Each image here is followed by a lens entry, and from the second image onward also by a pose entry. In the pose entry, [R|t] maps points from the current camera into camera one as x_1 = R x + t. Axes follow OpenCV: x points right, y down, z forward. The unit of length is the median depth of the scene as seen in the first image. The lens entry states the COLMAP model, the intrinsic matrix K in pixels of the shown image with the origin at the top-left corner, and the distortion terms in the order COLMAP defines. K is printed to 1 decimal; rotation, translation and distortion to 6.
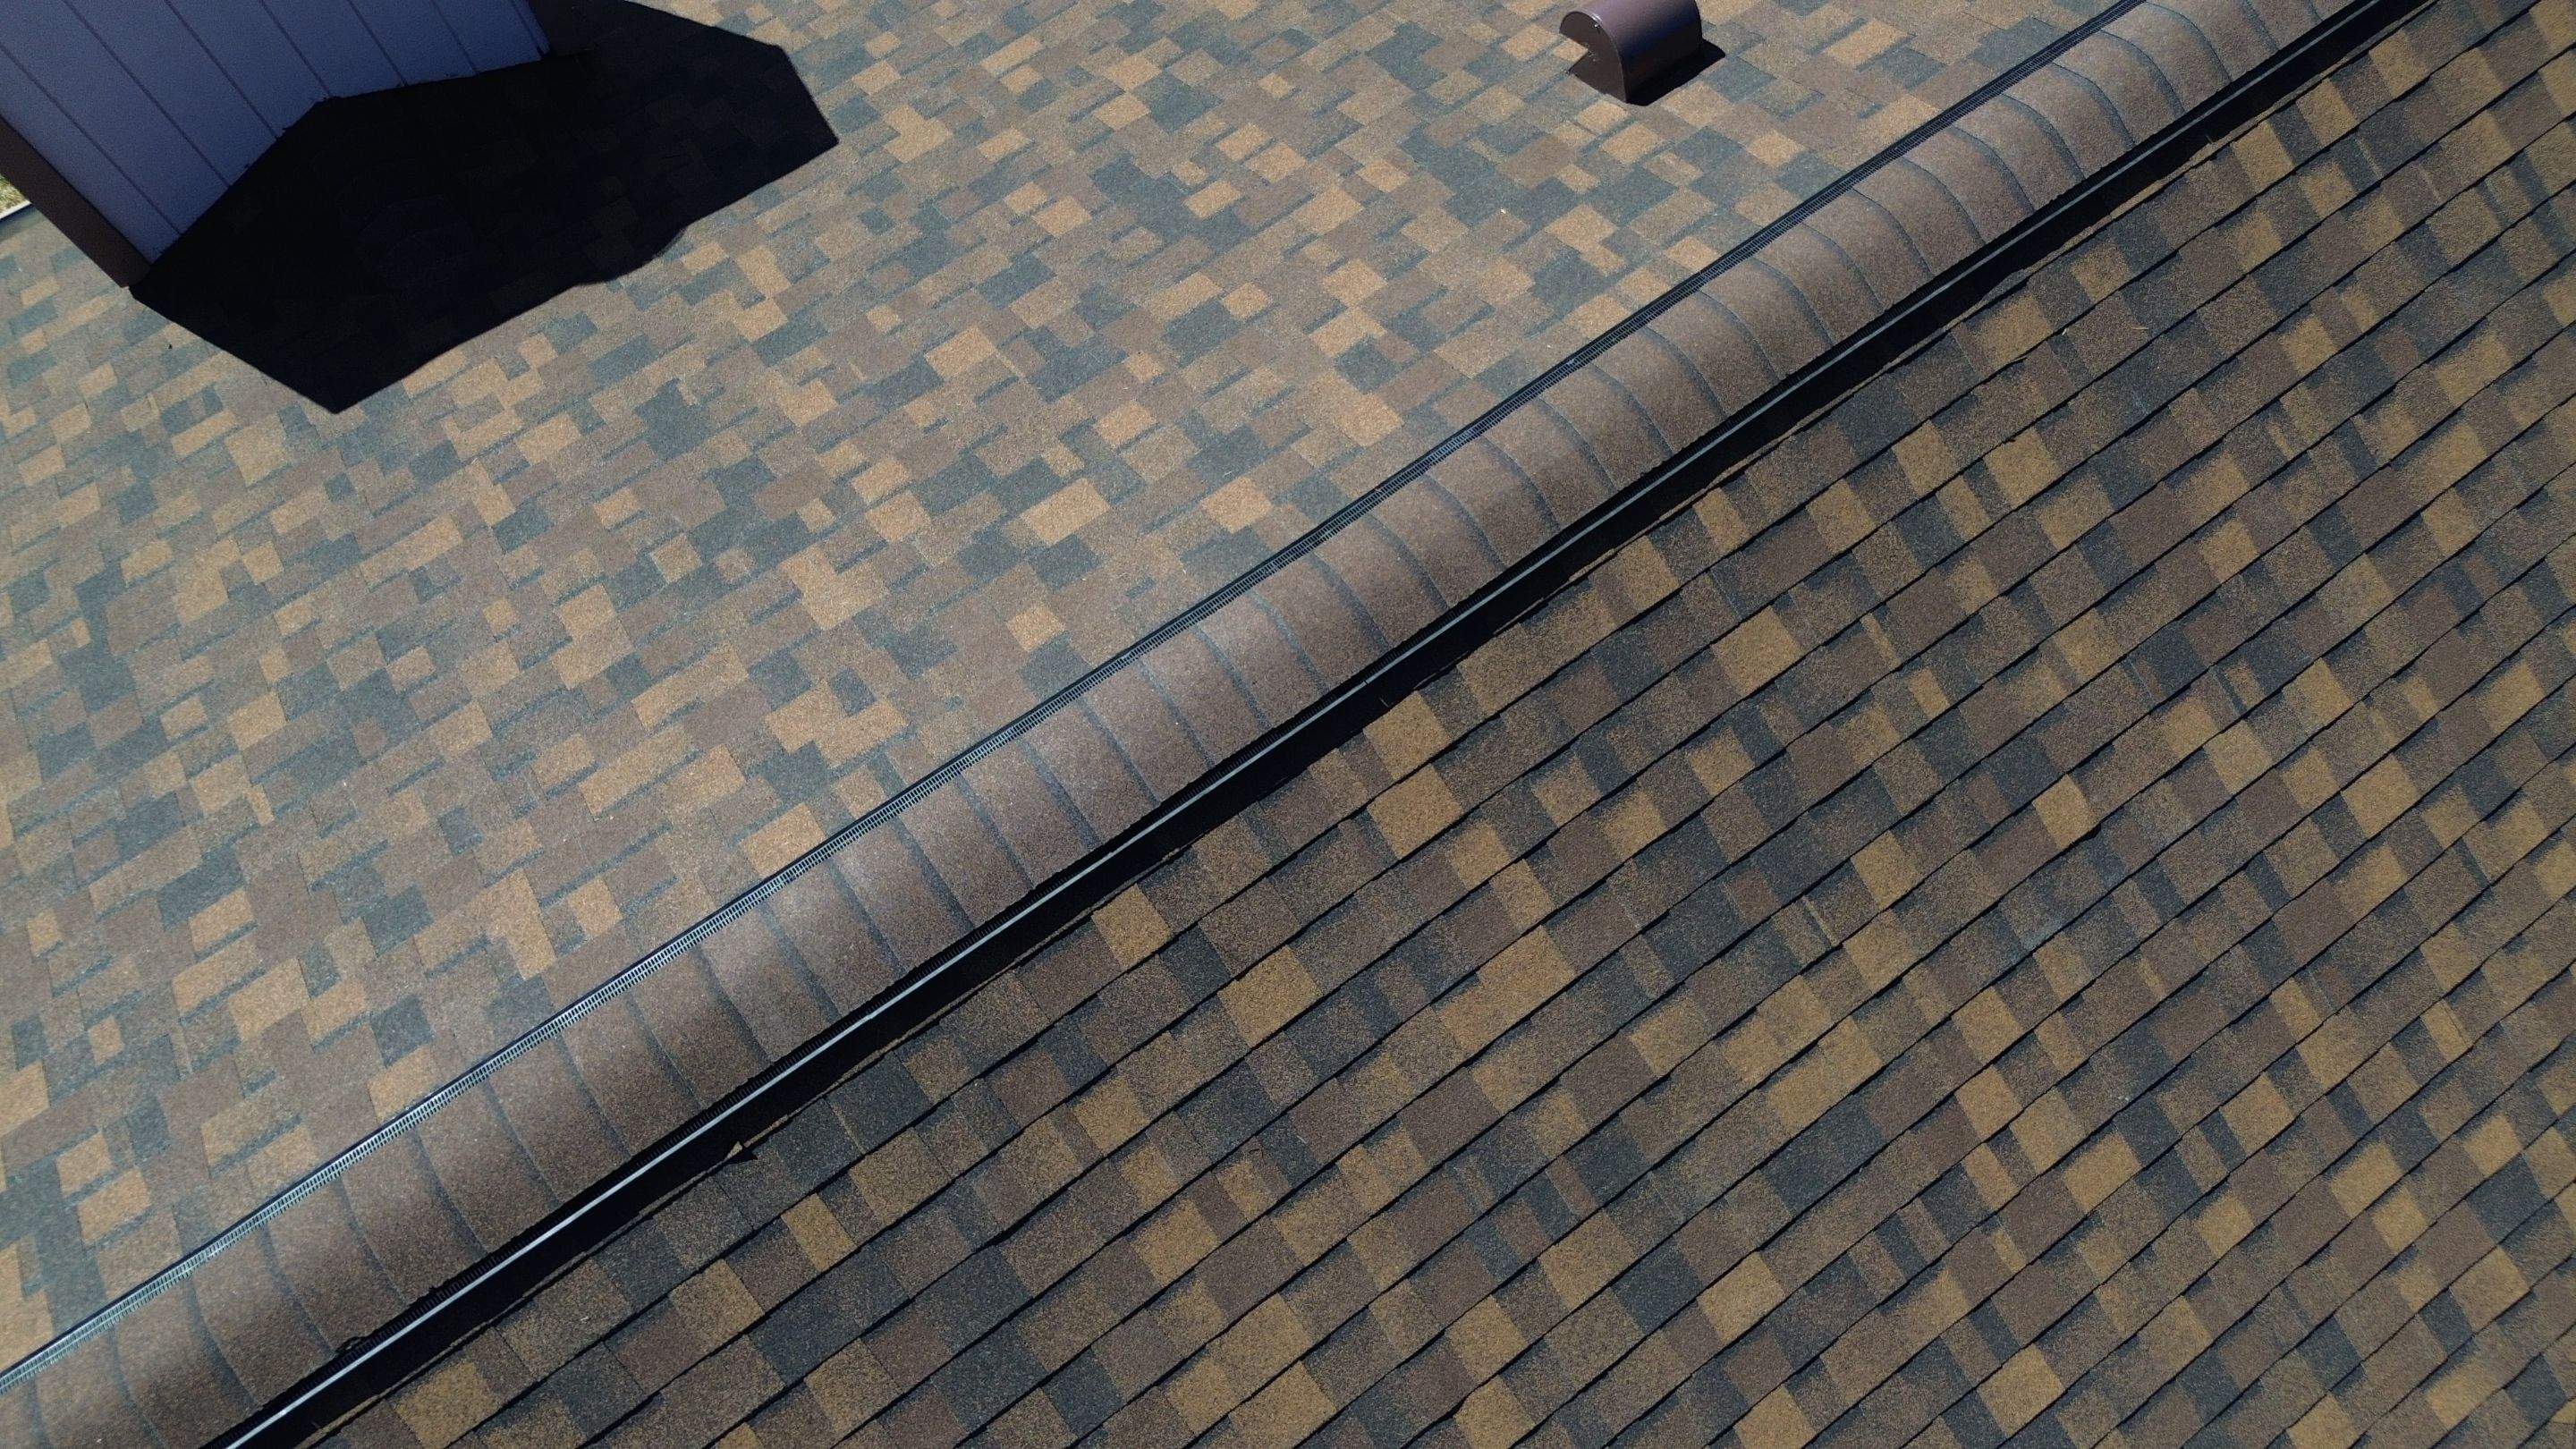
lens RADIAL K [[1836.8, 0, 1300.6], [0, 1836.8, 721.5], [0, 0, 1]] dist [0.056752, -0.047330]
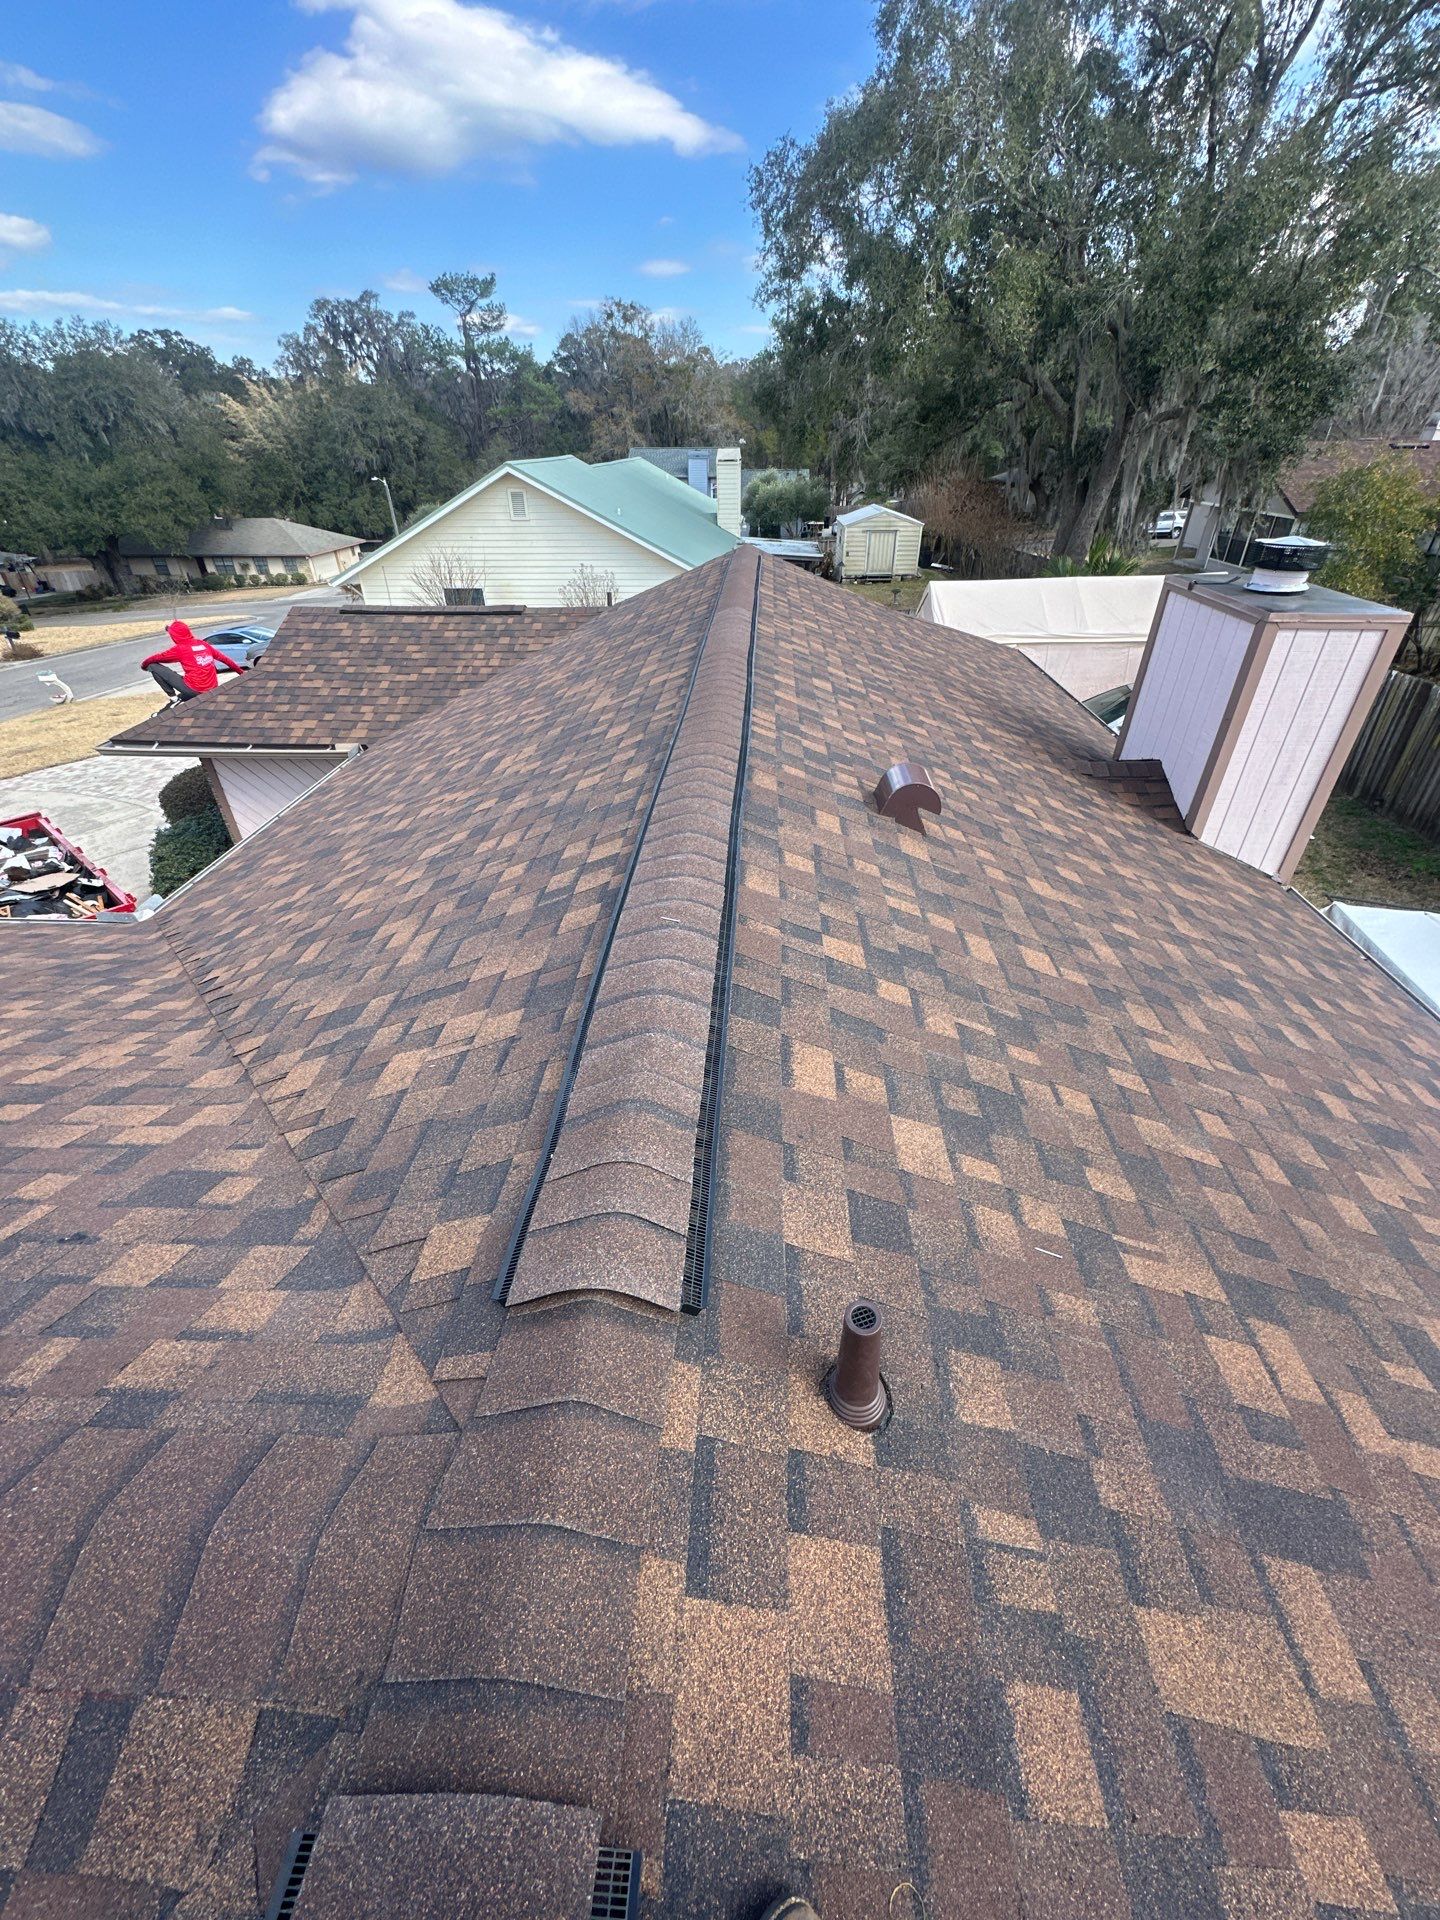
lens RADIAL K [[766.1, 0, 722.3], [0, 766.1, 960.3], [0, 0, 1]] dist [-0.002385, 0.000430]
pose [[-0.625450, 0.443388, -0.642043, 0.908567], [-0.730920, -0.044963, 0.680980, -0.814538], [0.273070, 0.895201, 0.352204, 0.894364]]
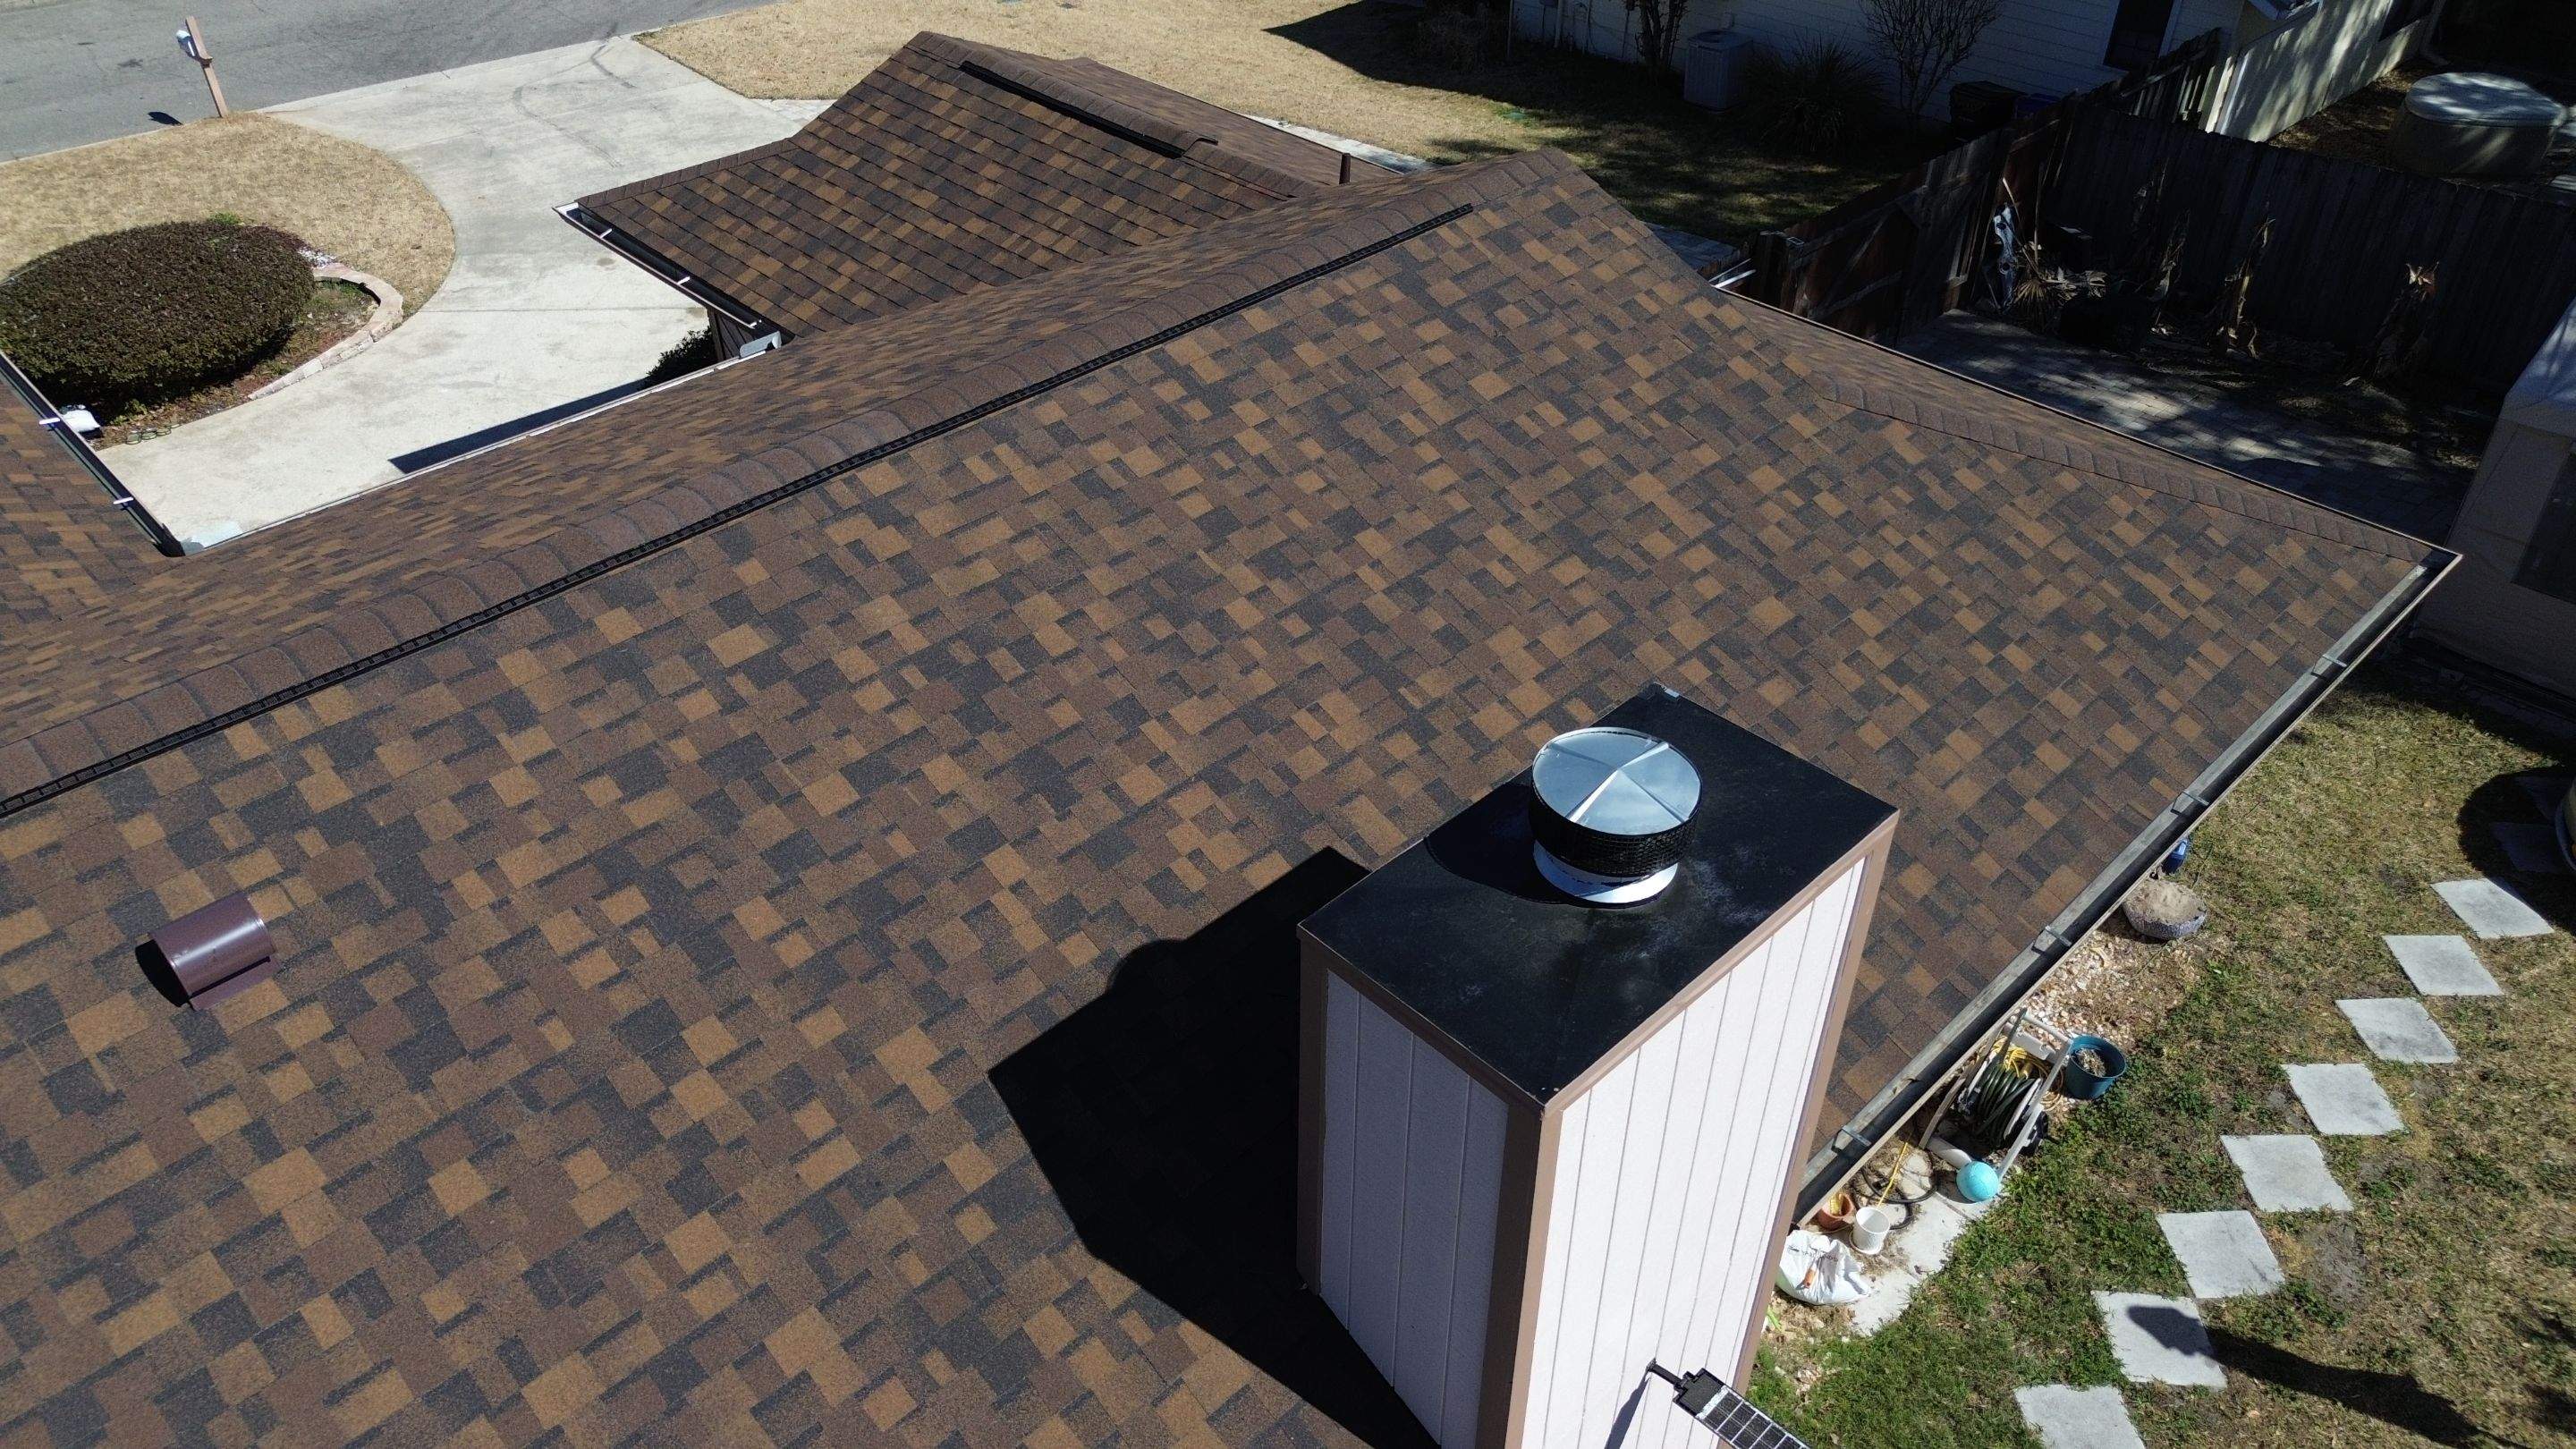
lens RADIAL K [[1824.1, 0, 1293.6], [0, 1824.1, 721.2], [0, 0, 1]] dist [0.091384, -0.101118]
pose [[-0.989181, 0.088077, -0.117321, -0.399963], [-0.138586, -0.298701, 0.944231, -1.654229], [0.048121, 0.950274, 0.307675, 0.577715]]
